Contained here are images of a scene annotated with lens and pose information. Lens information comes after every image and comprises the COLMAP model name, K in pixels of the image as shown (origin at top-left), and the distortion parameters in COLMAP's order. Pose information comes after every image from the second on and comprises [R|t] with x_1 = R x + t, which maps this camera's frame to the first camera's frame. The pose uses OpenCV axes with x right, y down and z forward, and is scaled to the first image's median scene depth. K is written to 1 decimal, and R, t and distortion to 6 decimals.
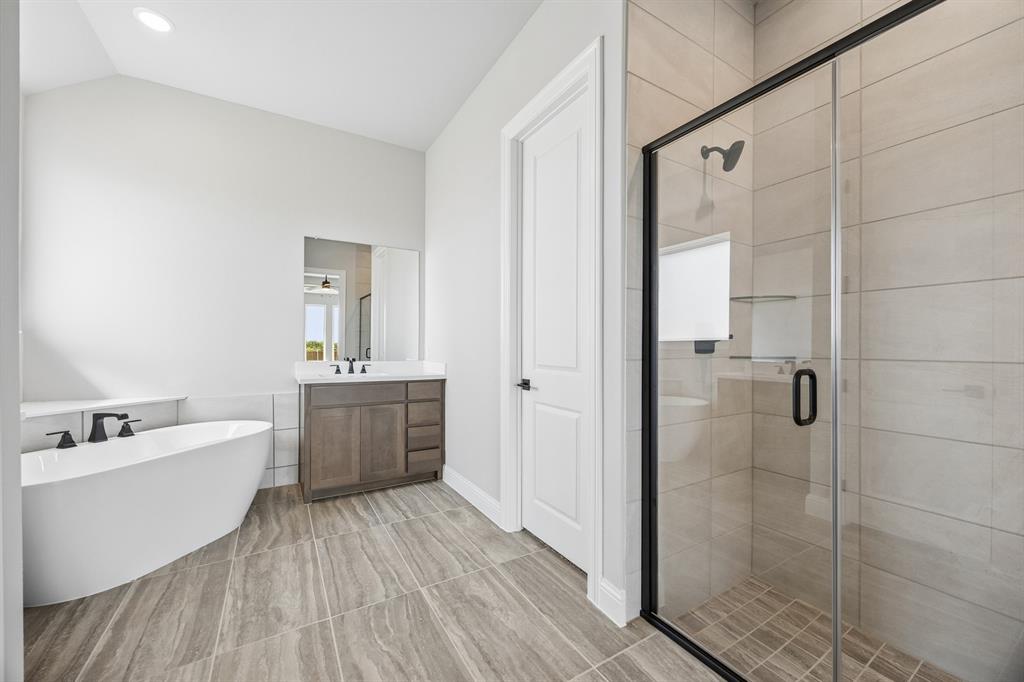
lens RADIAL K [[397.1, 0, 517.4], [0, 397.1, 344.7], [0, 0, 1]] dist [0.000255, 0.000080]
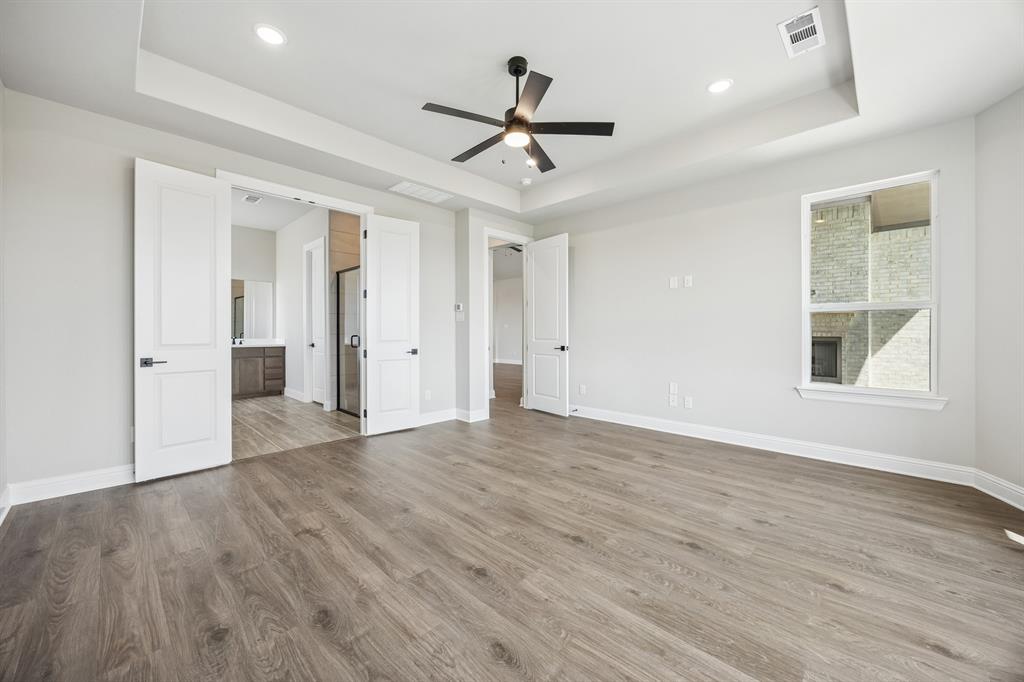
lens RADIAL K [[397.3, 0, 519.5], [0, 397.3, 331.7], [0, 0, 1]] dist [0.001139, 0.000064]
pose [[0.967481, -0.005396, 0.252886, 0.570553], [0.003043, 0.999948, 0.009694, -0.008657], [-0.252925, -0.008609, 0.967448, -1.582340]]
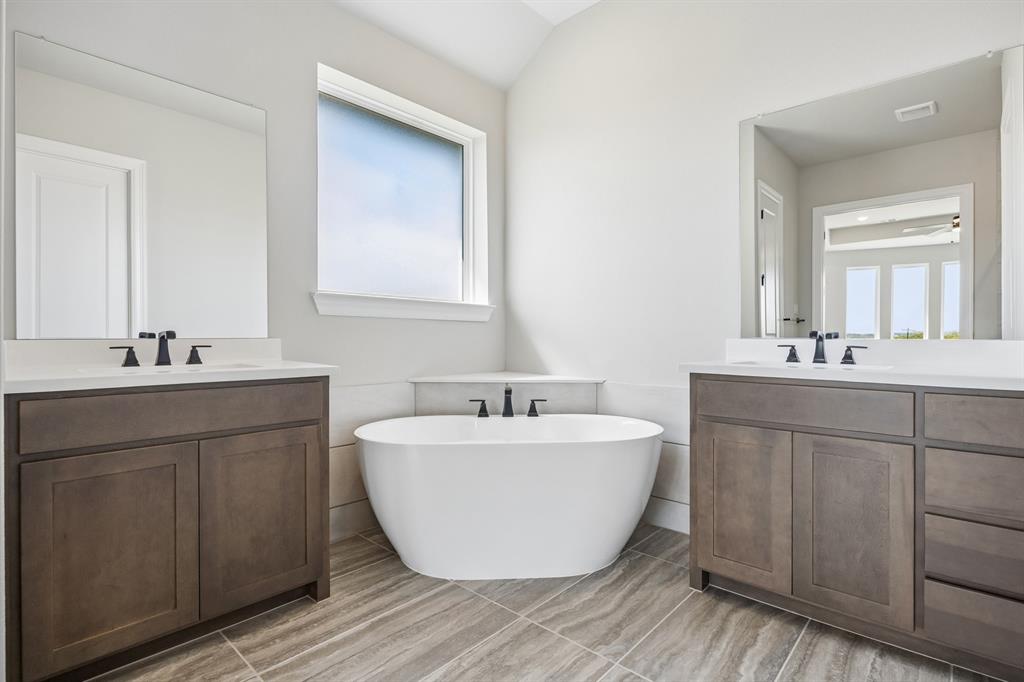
lens RADIAL K [[495.8, 0, 512.7], [0, 495.8, 337.1], [0, 0, 1]] dist [-0.012369, -0.000094]
pose [[0.278023, -0.004838, -0.960562, 0.067242], [0.004360, 0.999983, -0.003775, 0.049255], [0.960565, -0.003139, 0.278039, 0.562556]]
